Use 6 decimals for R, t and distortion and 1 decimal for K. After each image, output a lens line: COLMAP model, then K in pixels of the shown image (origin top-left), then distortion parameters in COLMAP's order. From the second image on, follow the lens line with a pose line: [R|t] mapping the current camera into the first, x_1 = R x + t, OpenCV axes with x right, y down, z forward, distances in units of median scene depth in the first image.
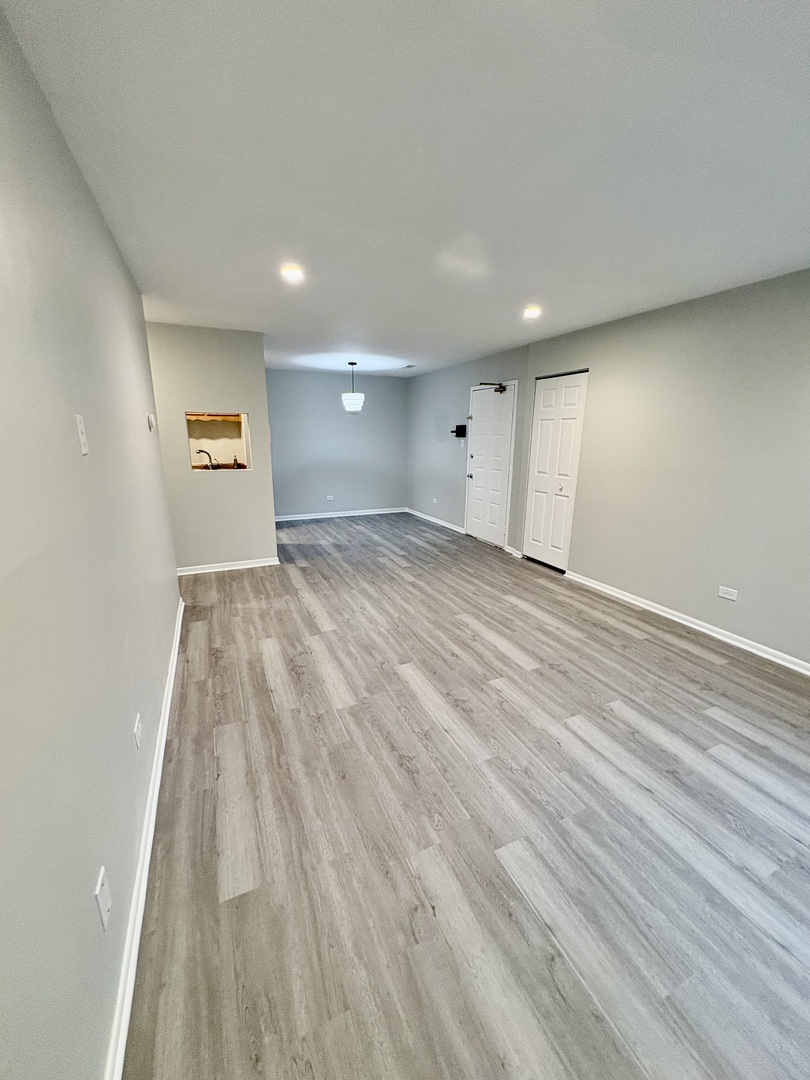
lens RADIAL K [[427.5, 0, 407.0], [0, 427.5, 538.9], [0, 0, 1]] dist [0.000245, 0.000002]
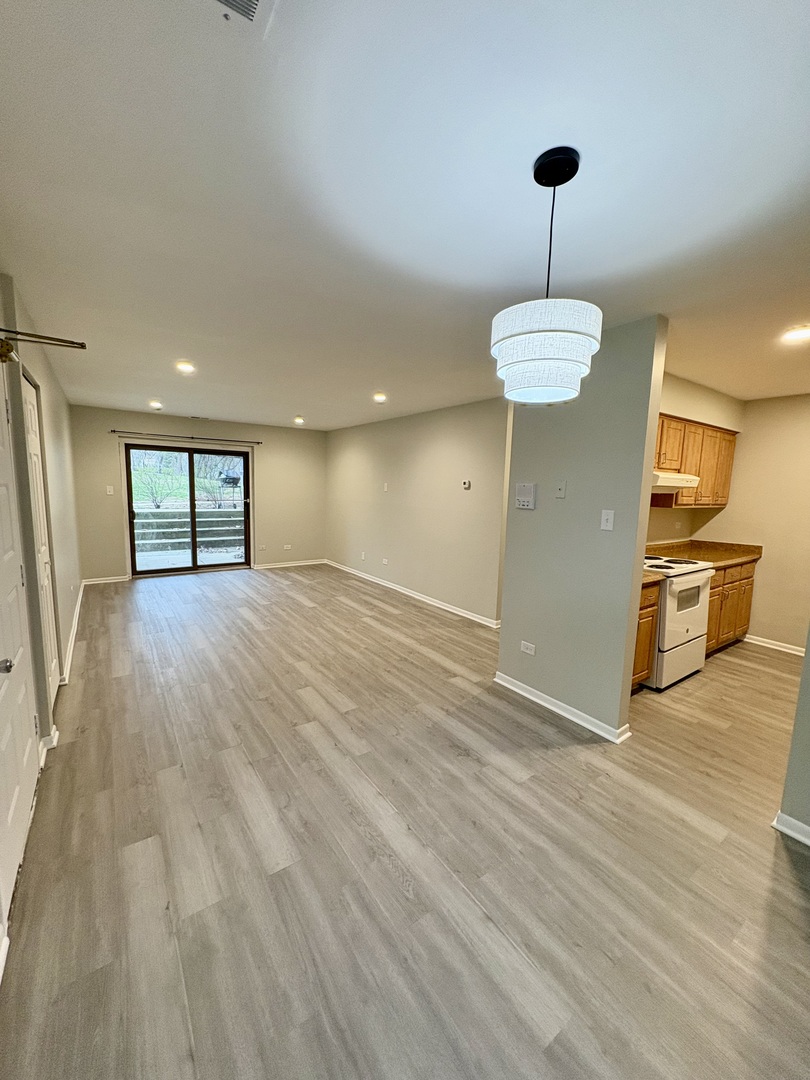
lens RADIAL K [[427.5, 0, 407.0], [0, 427.5, 538.9], [0, 0, 1]] dist [0.000245, 0.000002]
pose [[-0.981808, -0.013164, -0.189418, -0.035417], [-0.080980, 0.931345, 0.355020, -0.481623], [0.171740, 0.363900, -0.915468, 1.901955]]
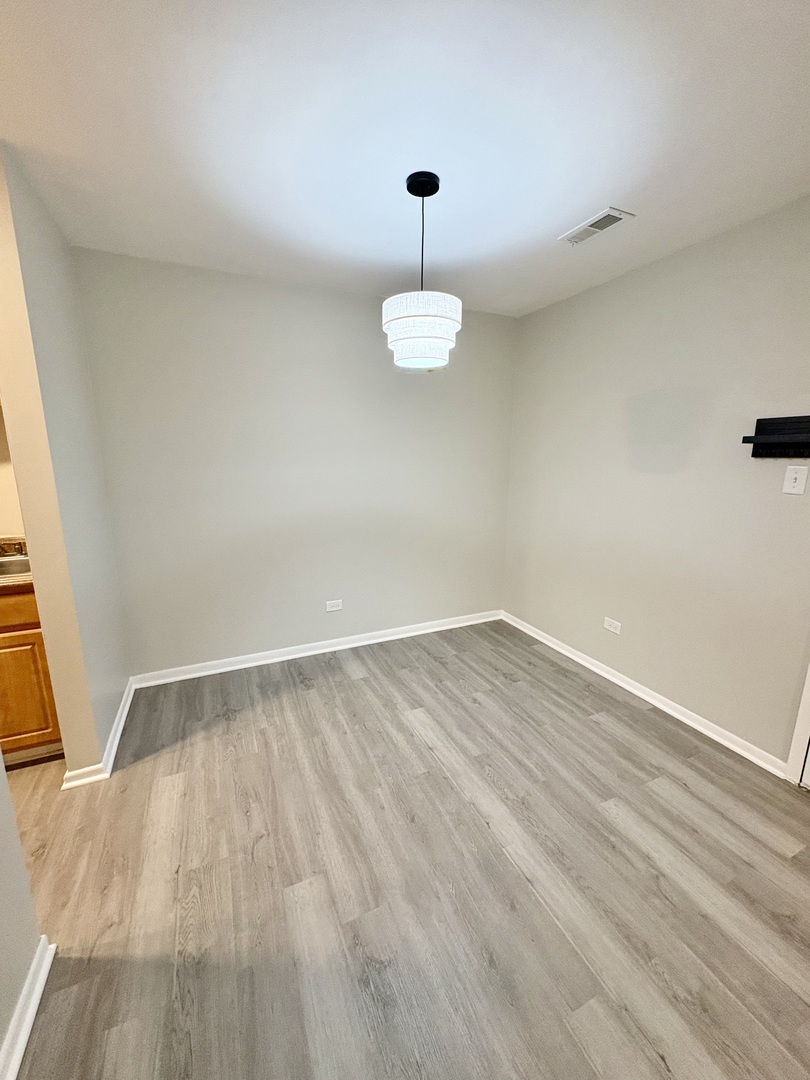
lens RADIAL K [[427.5, 0, 407.0], [0, 427.5, 538.9], [0, 0, 1]] dist [0.000245, 0.000002]
pose [[0.999996, -0.002673, 0.000659, -0.213310], [0.002696, 0.999322, -0.036732, -0.278215], [-0.000561, 0.036733, 0.999325, 1.143515]]
